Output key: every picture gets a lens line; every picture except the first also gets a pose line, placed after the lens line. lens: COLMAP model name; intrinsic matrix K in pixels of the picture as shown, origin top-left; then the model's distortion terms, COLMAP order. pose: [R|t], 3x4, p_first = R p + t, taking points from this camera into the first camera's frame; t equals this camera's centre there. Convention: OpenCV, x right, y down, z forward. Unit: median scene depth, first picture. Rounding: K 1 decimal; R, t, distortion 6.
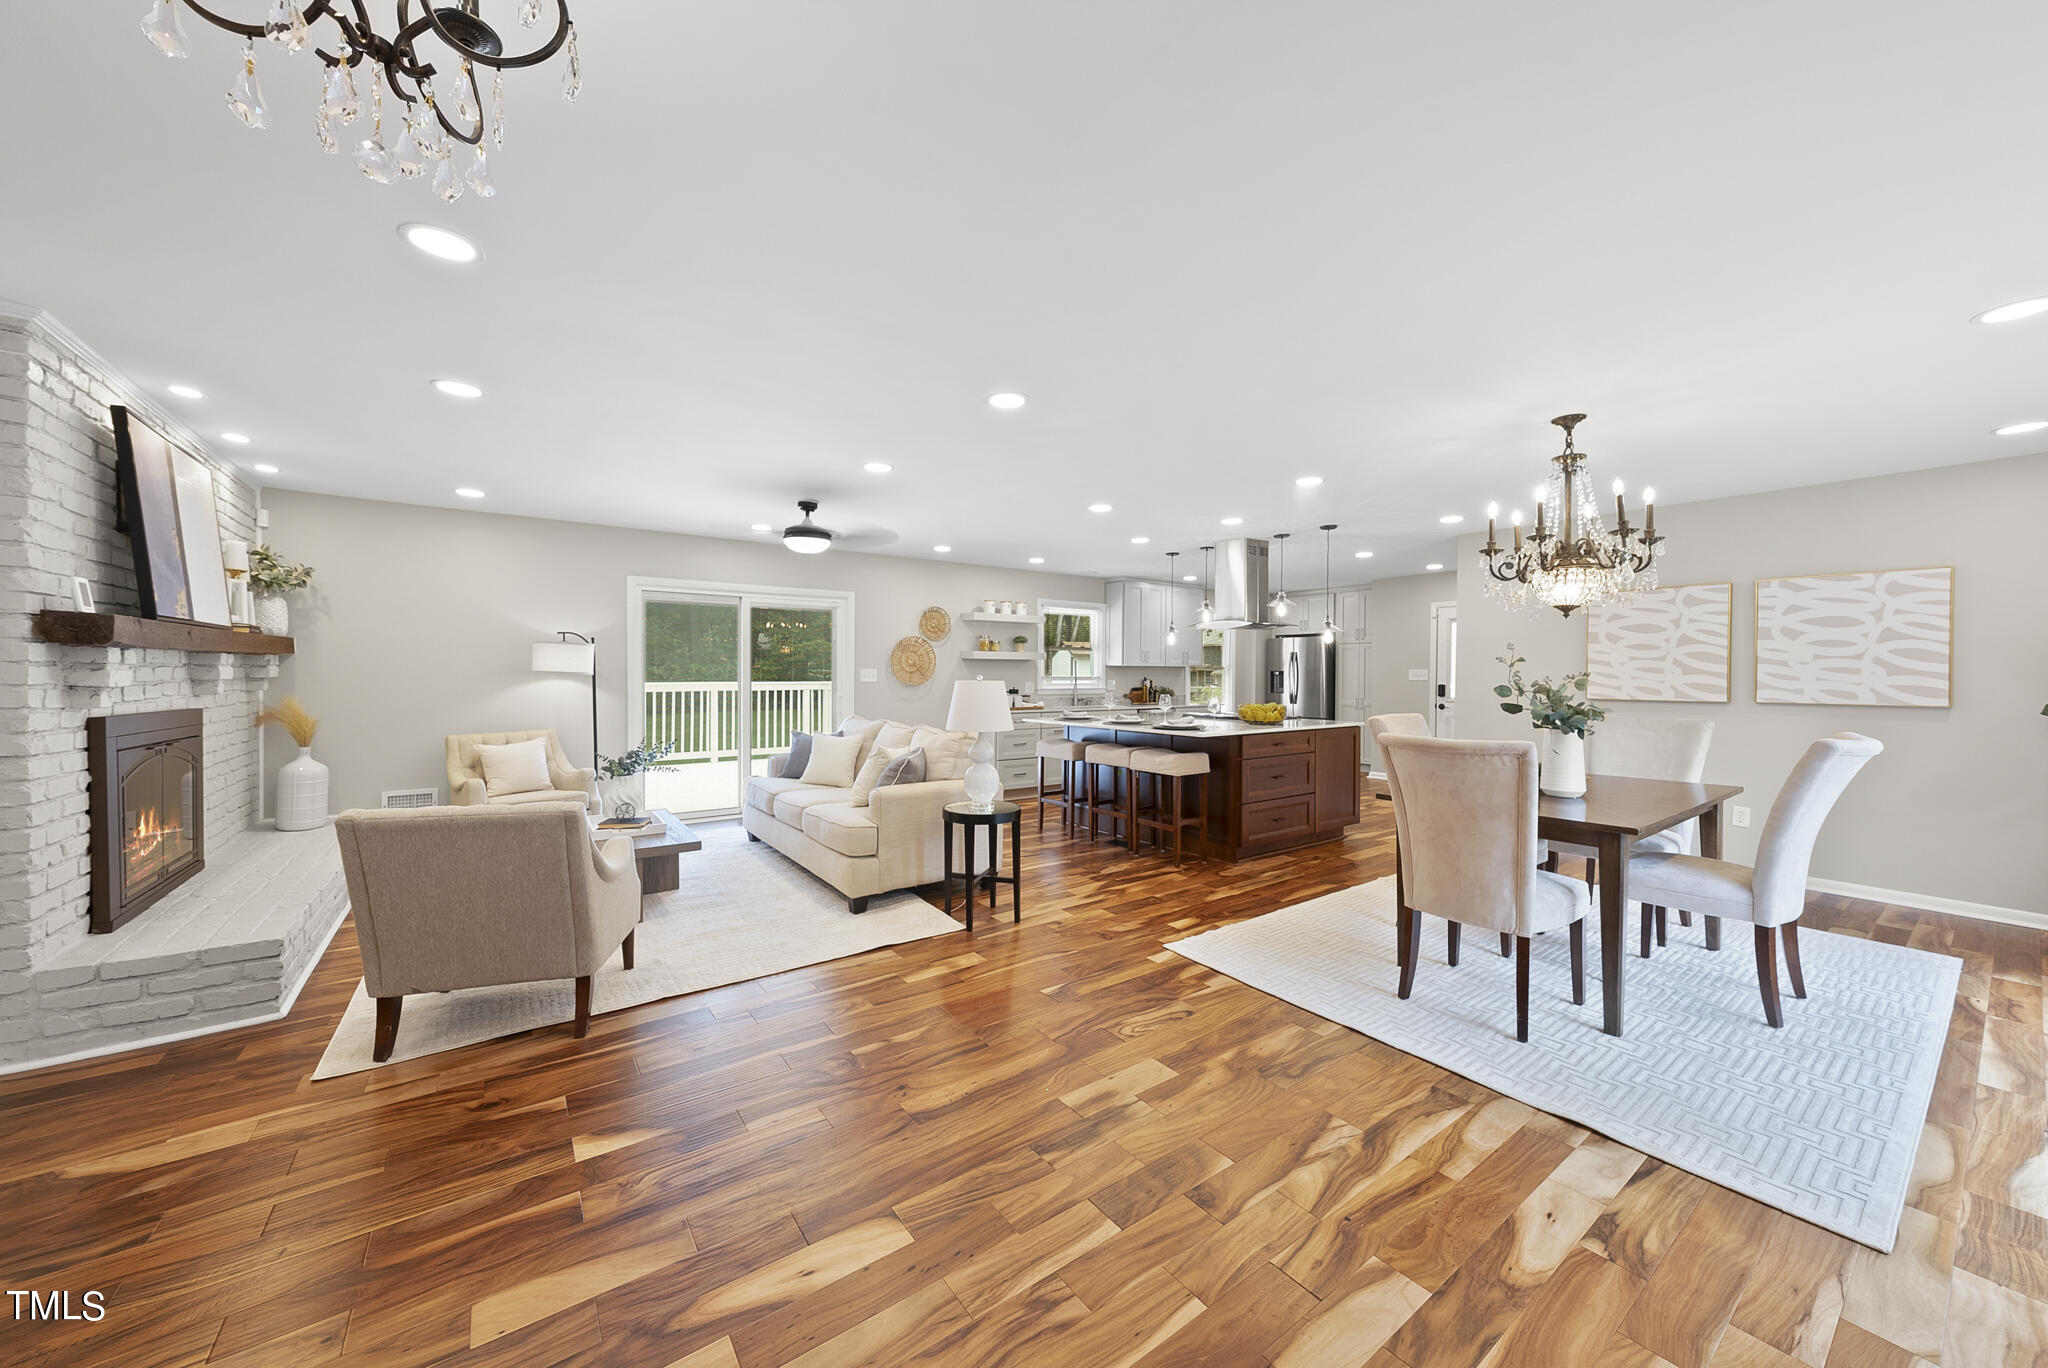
lens RADIAL K [[731.1, 0, 1025.8], [0, 731.1, 689.3], [0, 0, 1]] dist [-0.002386, 0.000206]
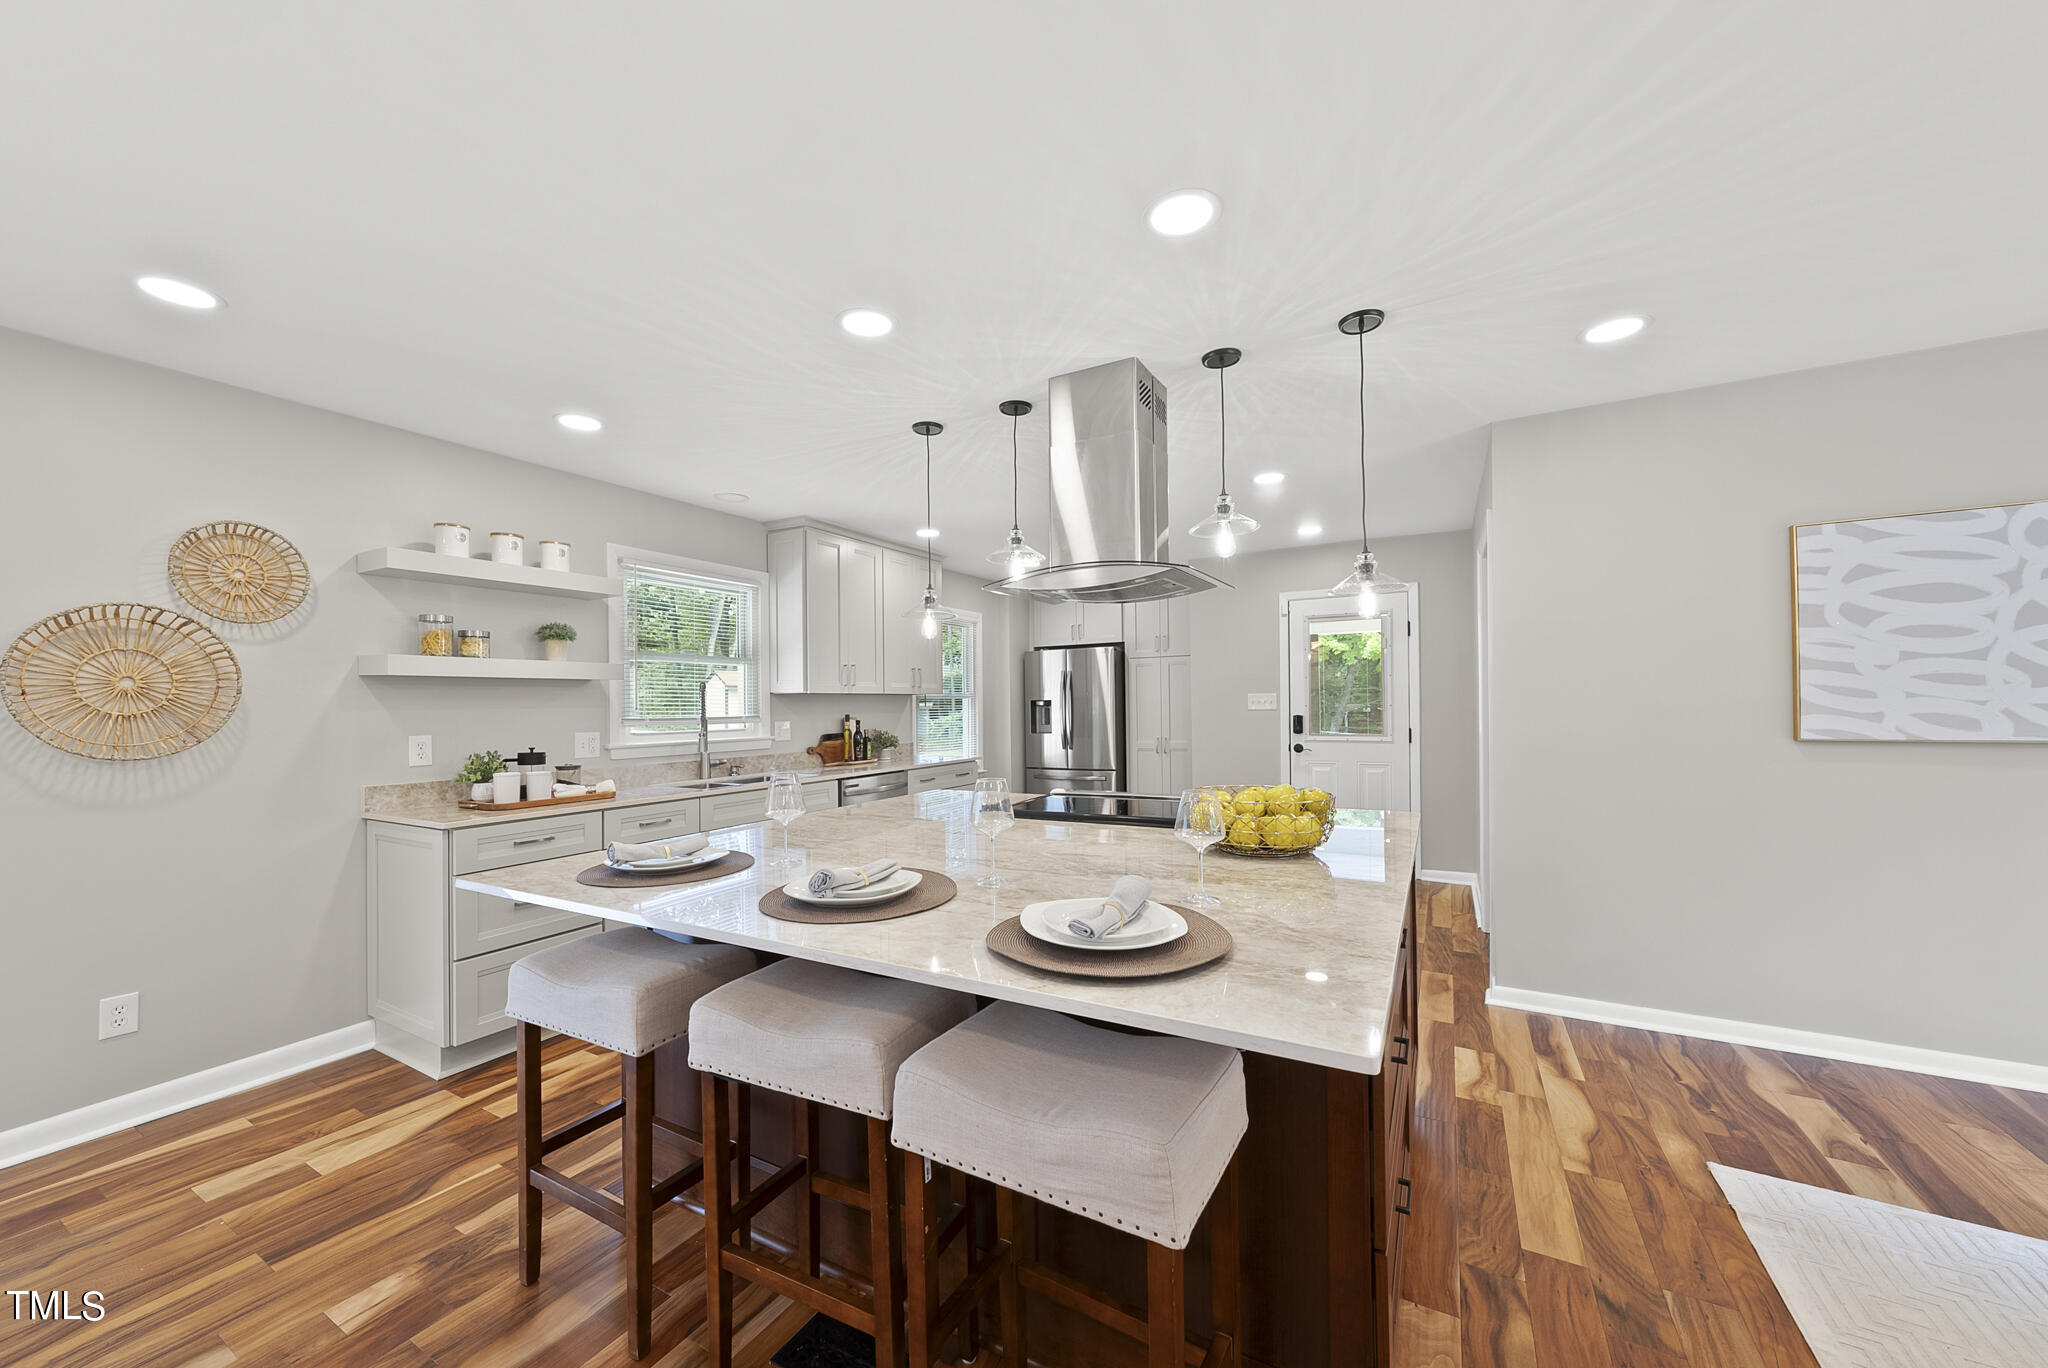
lens RADIAL K [[751.7, 0, 1019.4], [0, 751.7, 698.4], [0, 0, 1]] dist [-0.001801, 0.000417]
pose [[0.909695, -0.014272, 0.415031, 0.060207], [0.028250, 0.999221, -0.027559, -0.011480], [-0.414314, 0.036795, 0.909390, 0.545169]]
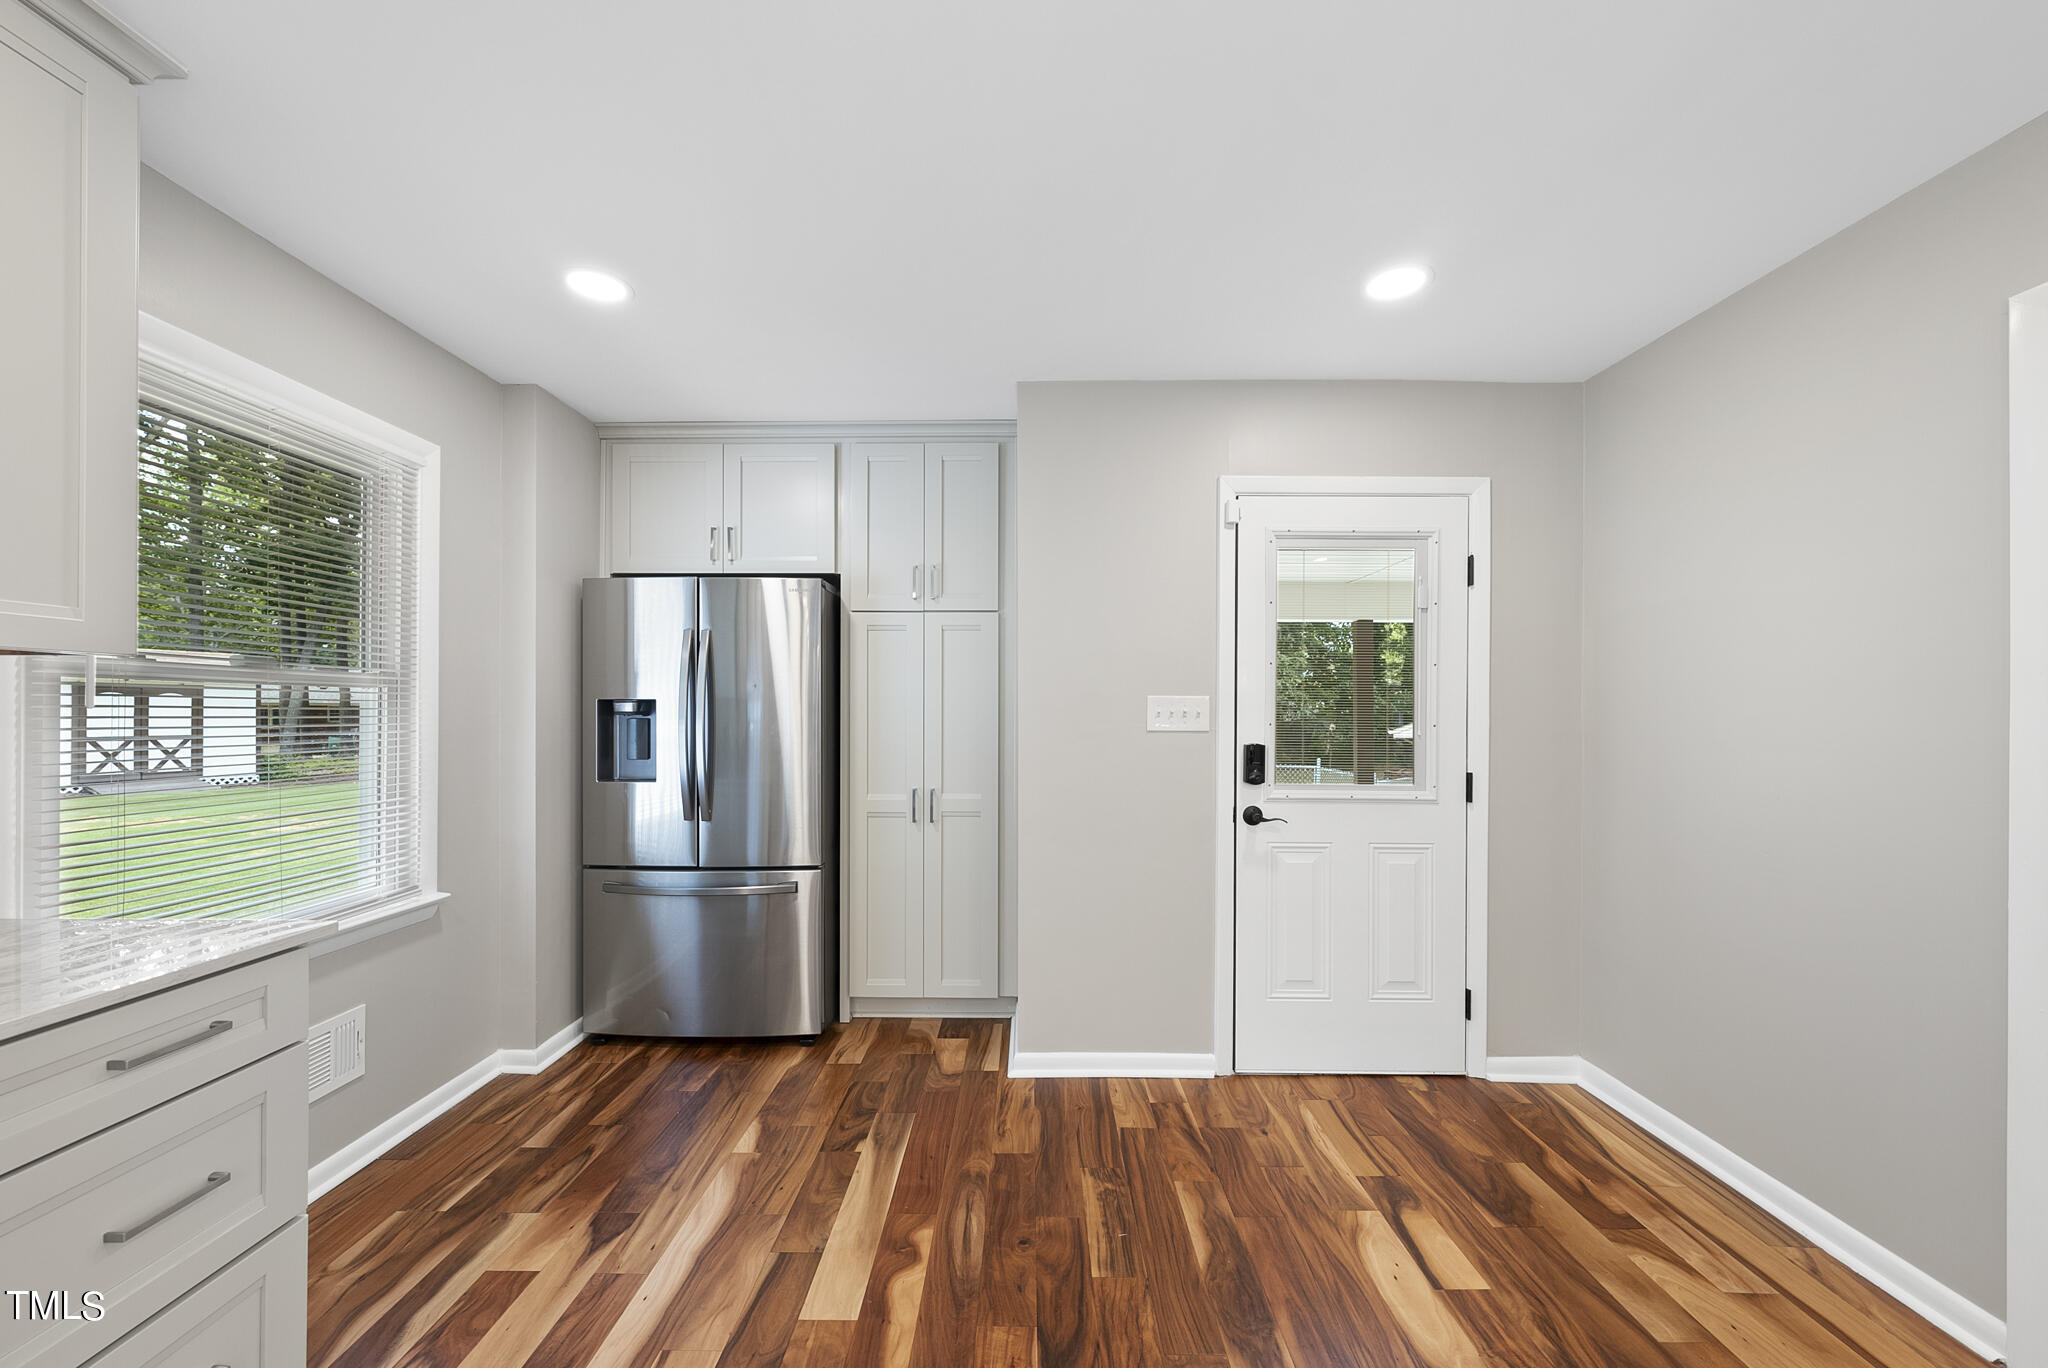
lens RADIAL K [[742.5, 0, 1027.1], [0, 742.5, 712.3], [0, 0, 1]] dist [-0.002827, 0.000120]
pose [[0.589575, -0.000454, 0.807713, 0.295091], [0.016724, 0.999792, -0.011645, -0.020322], [-0.807540, 0.020374, 0.589460, 1.012586]]
